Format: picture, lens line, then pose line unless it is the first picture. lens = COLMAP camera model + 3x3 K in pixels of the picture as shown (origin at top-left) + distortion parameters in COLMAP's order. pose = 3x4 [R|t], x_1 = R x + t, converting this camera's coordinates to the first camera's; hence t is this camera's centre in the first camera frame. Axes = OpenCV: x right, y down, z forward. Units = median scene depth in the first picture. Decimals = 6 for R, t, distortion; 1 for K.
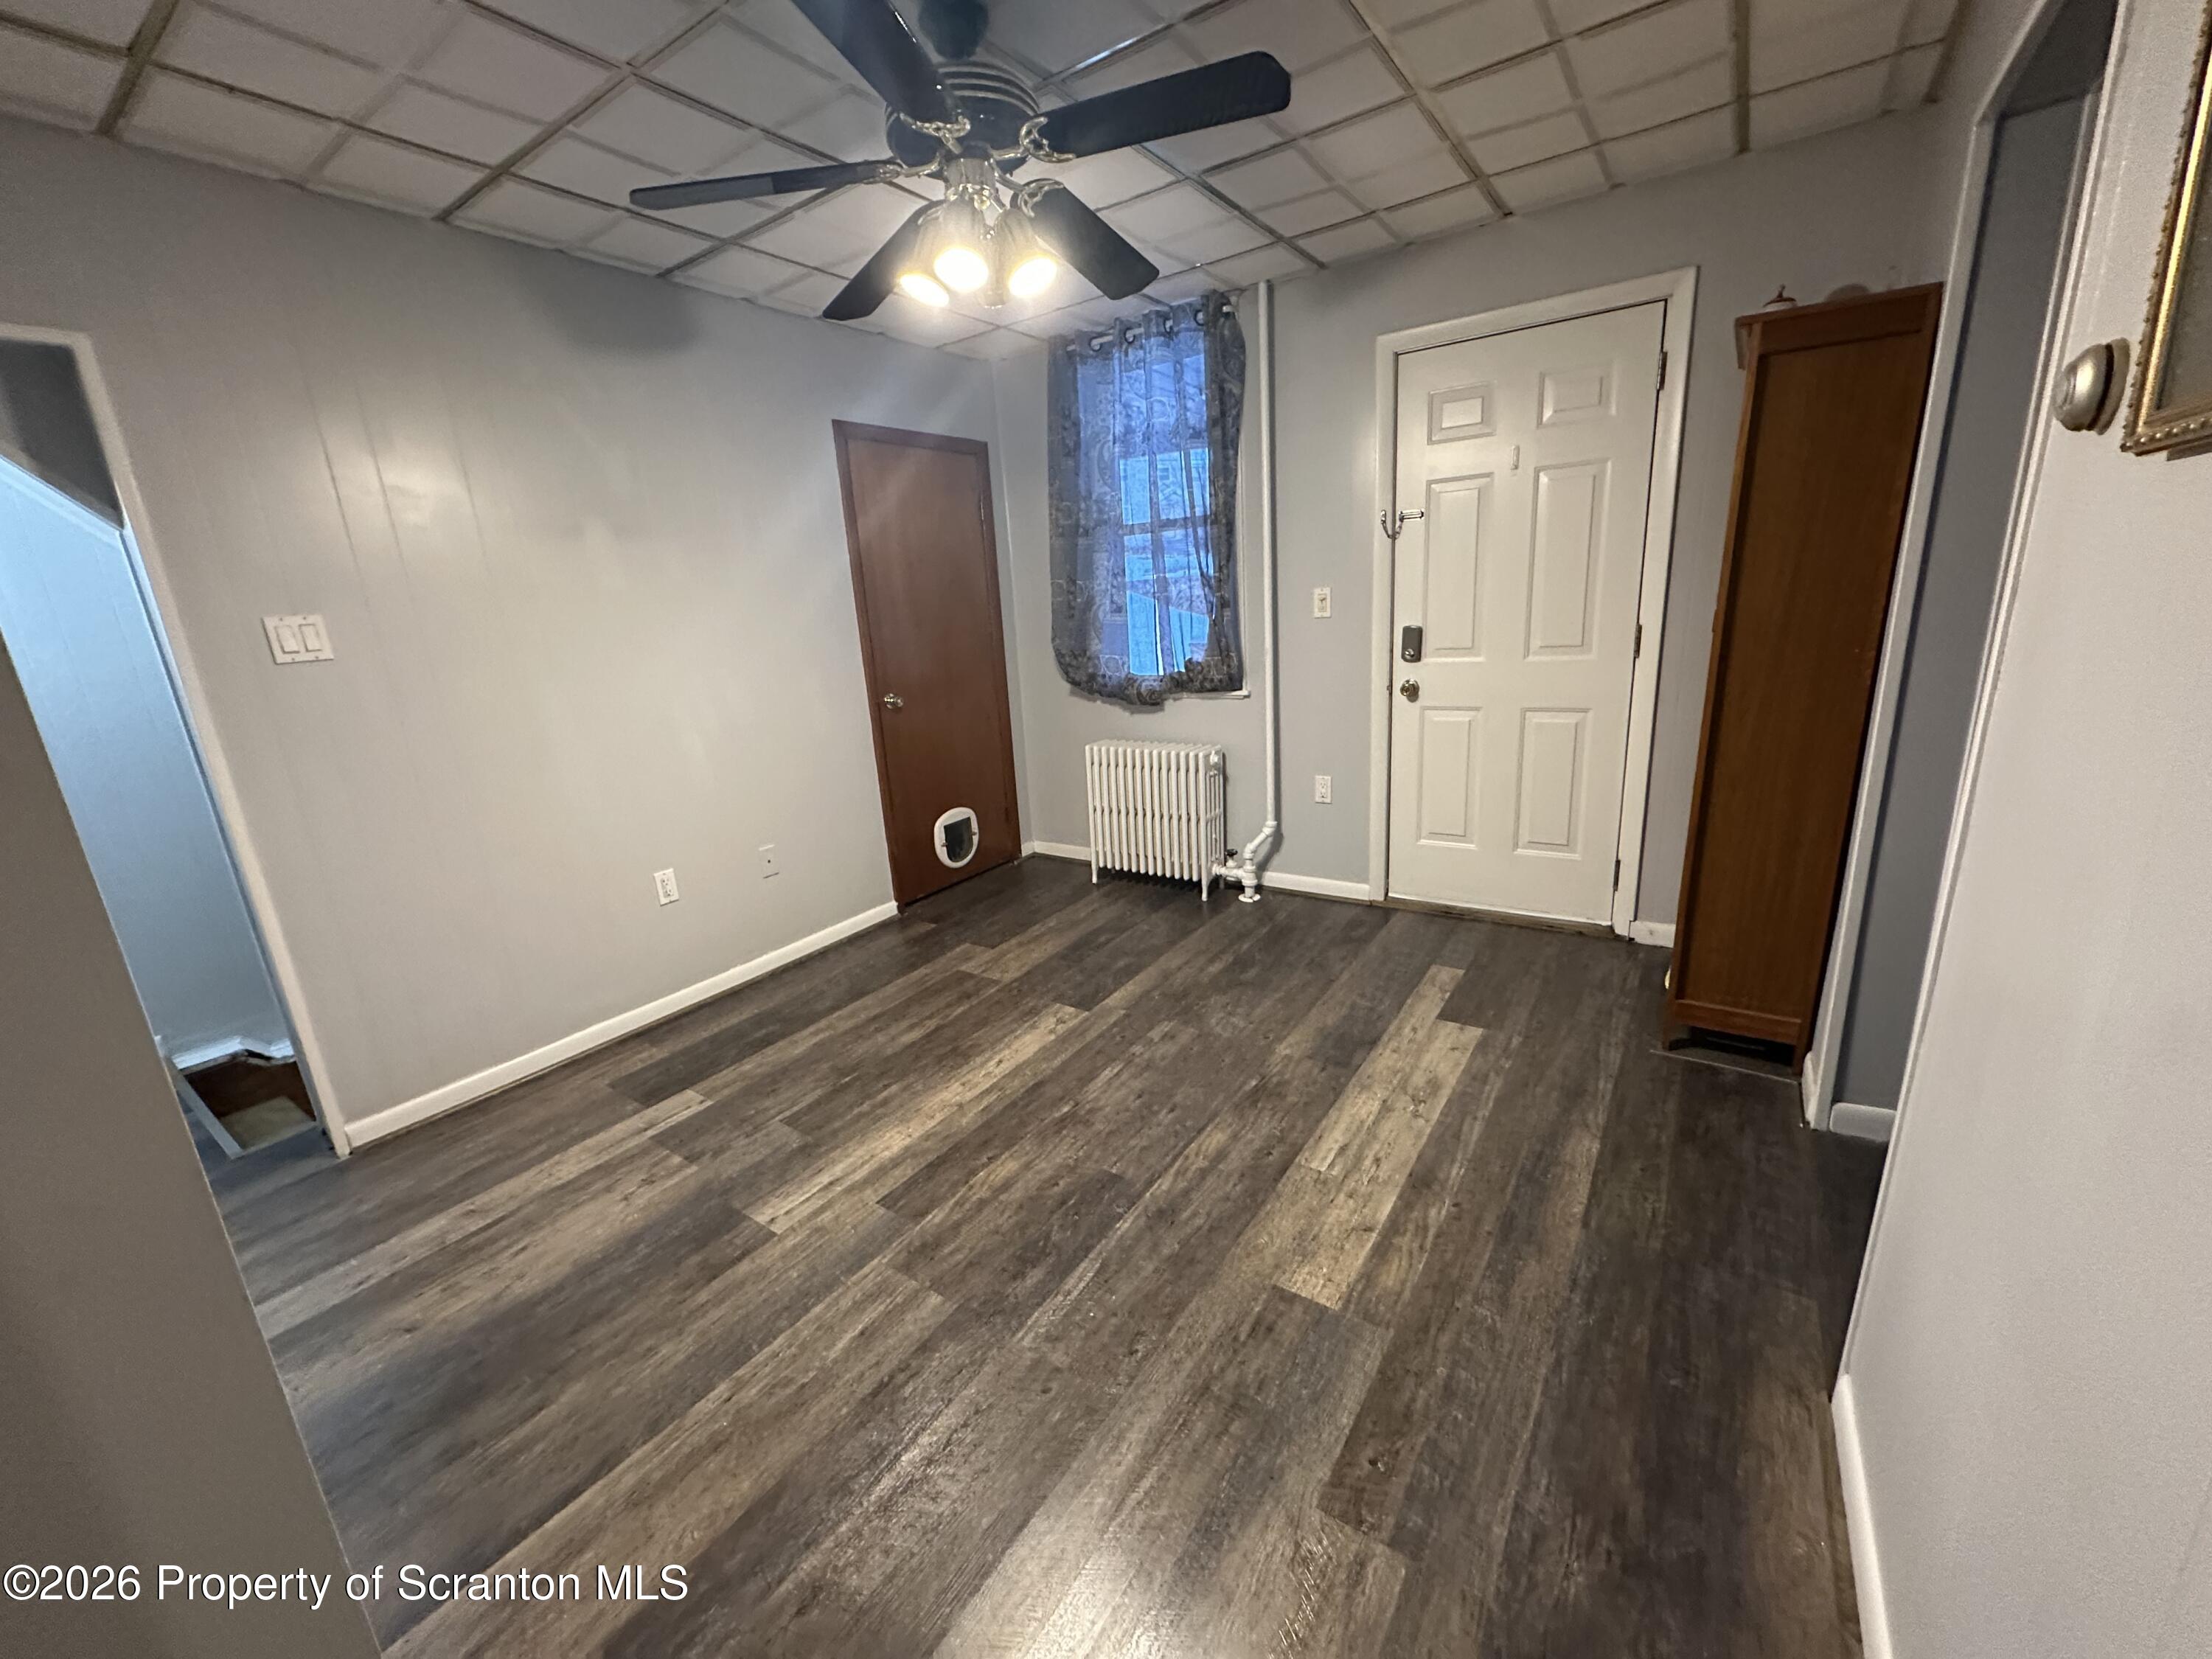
lens RADIAL K [[879.7, 0, 1102.7], [0, 879.7, 831.8], [0, 0, 1]] dist [-0.004196, 0.000977]
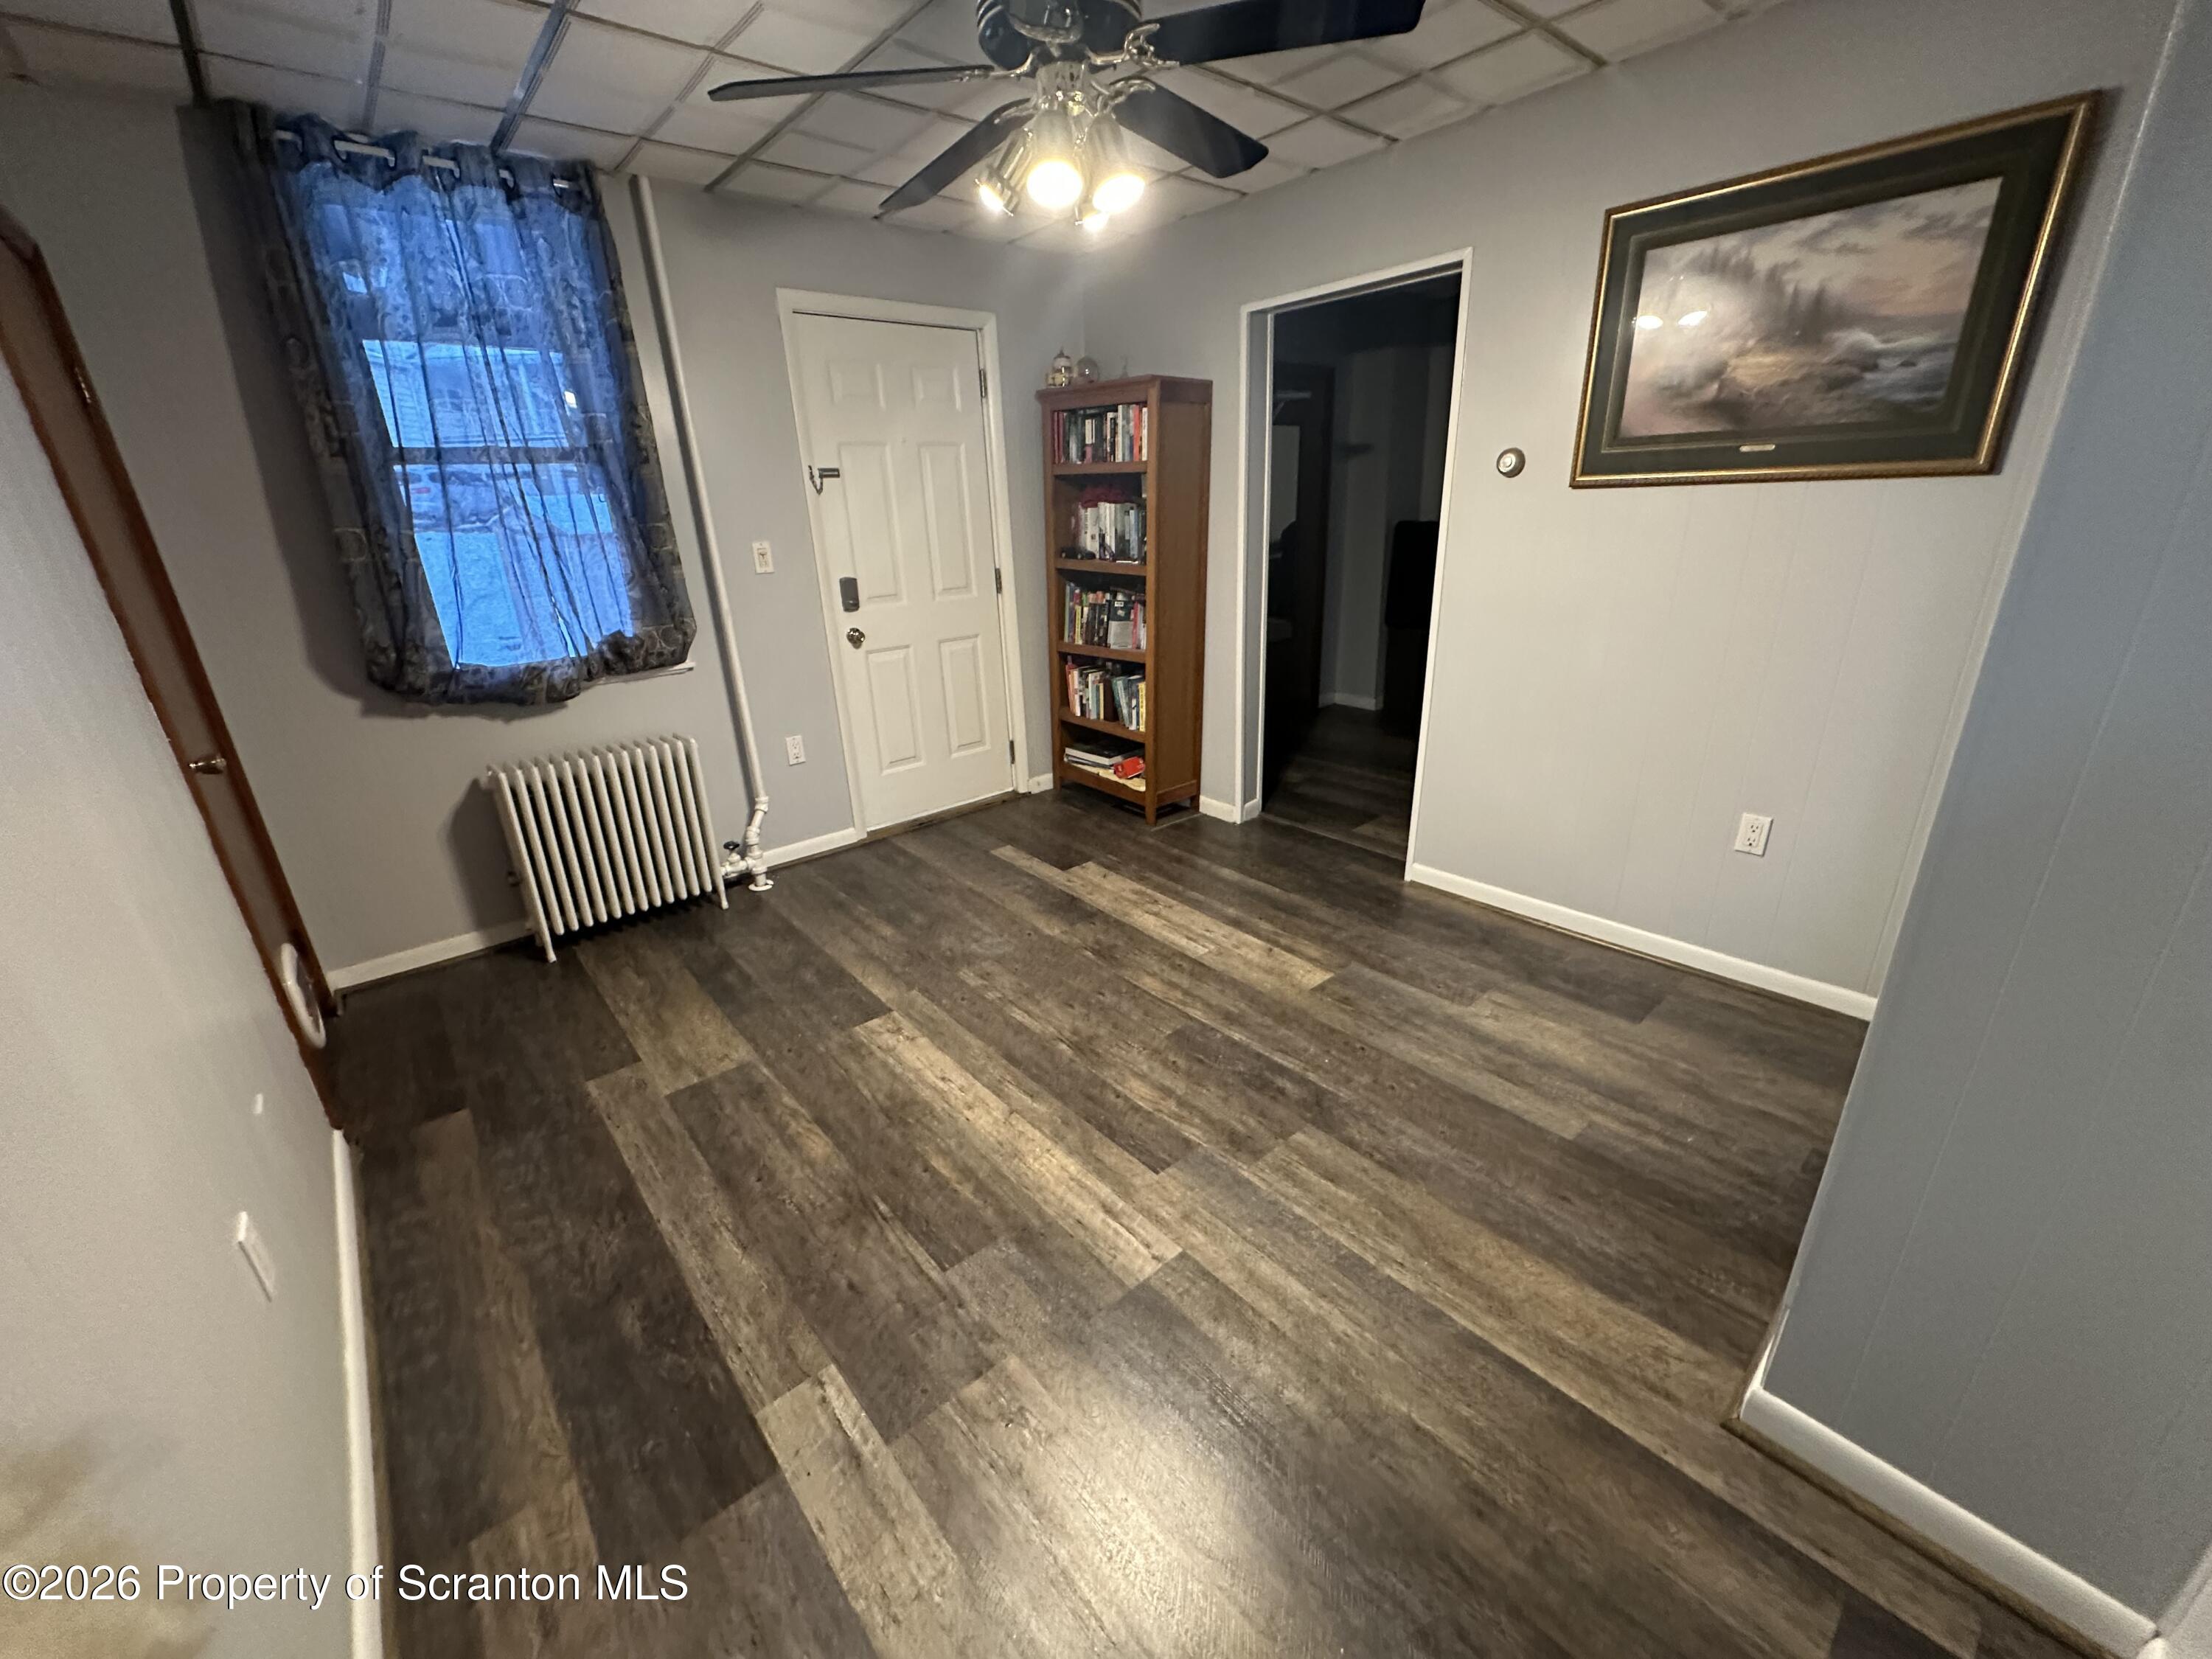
lens RADIAL K [[879.7, 0, 1108.4], [0, 879.7, 827.2], [0, 0, 1]] dist [-0.004196, 0.000977]
pose [[0.243974, -0.286455, 0.926510, -0.809434], [0.270334, 0.937598, 0.218697, -0.118163], [-0.931341, 0.197111, 0.306188, 0.529572]]
